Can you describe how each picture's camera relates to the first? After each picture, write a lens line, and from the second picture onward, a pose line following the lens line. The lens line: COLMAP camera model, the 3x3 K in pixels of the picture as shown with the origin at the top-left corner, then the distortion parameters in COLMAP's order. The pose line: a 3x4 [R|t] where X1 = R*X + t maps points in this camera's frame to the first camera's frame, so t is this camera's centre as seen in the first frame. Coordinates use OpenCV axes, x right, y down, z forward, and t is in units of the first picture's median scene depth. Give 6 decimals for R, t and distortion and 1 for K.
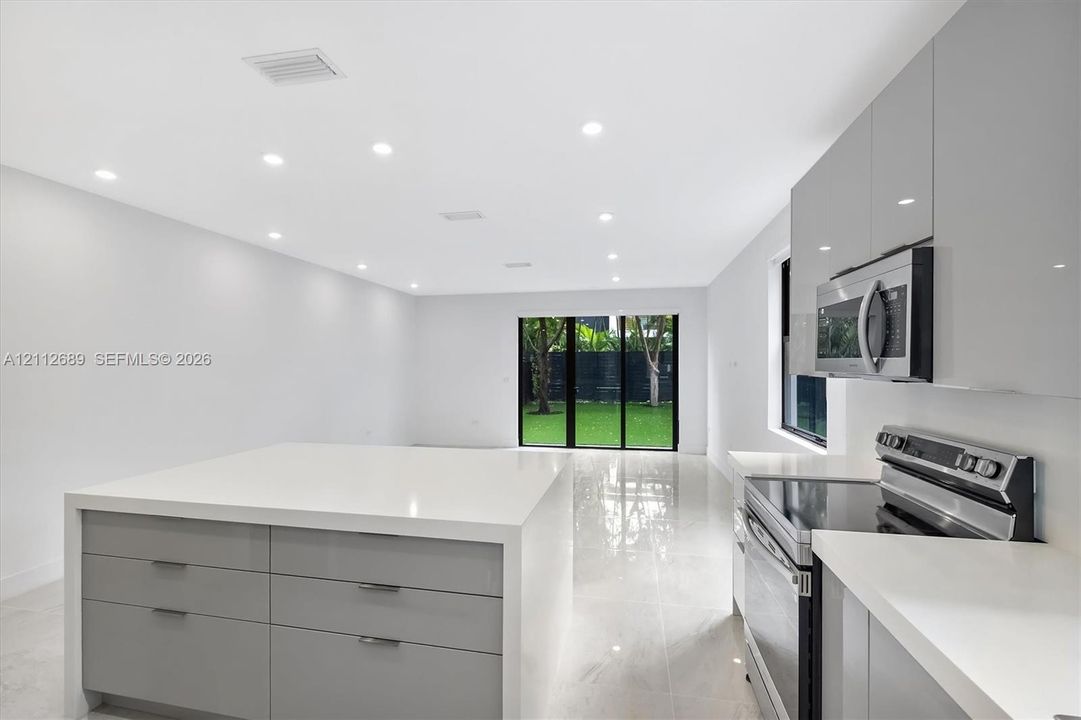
lens RADIAL K [[473.7, 0, 539.0], [0, 473.7, 362.3], [0, 0, 1]] dist [-0.002421, -0.000563]
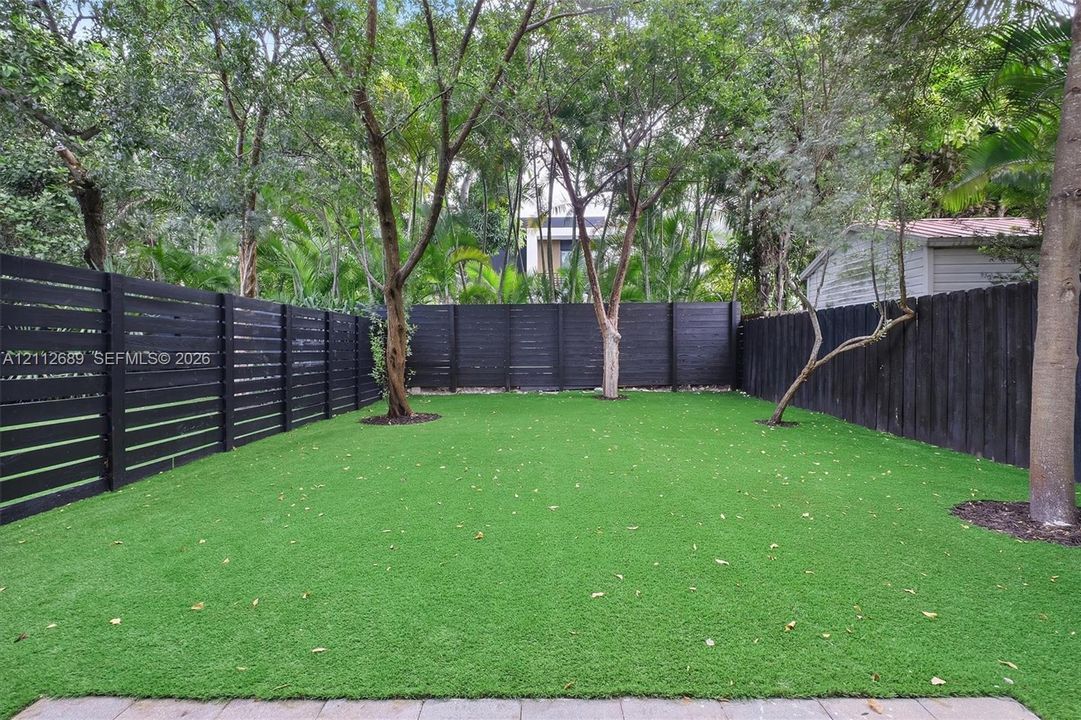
lens RADIAL K [[473.7, 0, 541.5], [0, 473.7, 357.9], [0, 0, 1]] dist [-0.002421, -0.000563]
pose [[0.982756, -0.007977, 0.184736, 0.058970], [0.004331, 0.999788, 0.020131, 0.034076], [-0.184858, -0.018984, 0.982582, 0.467108]]
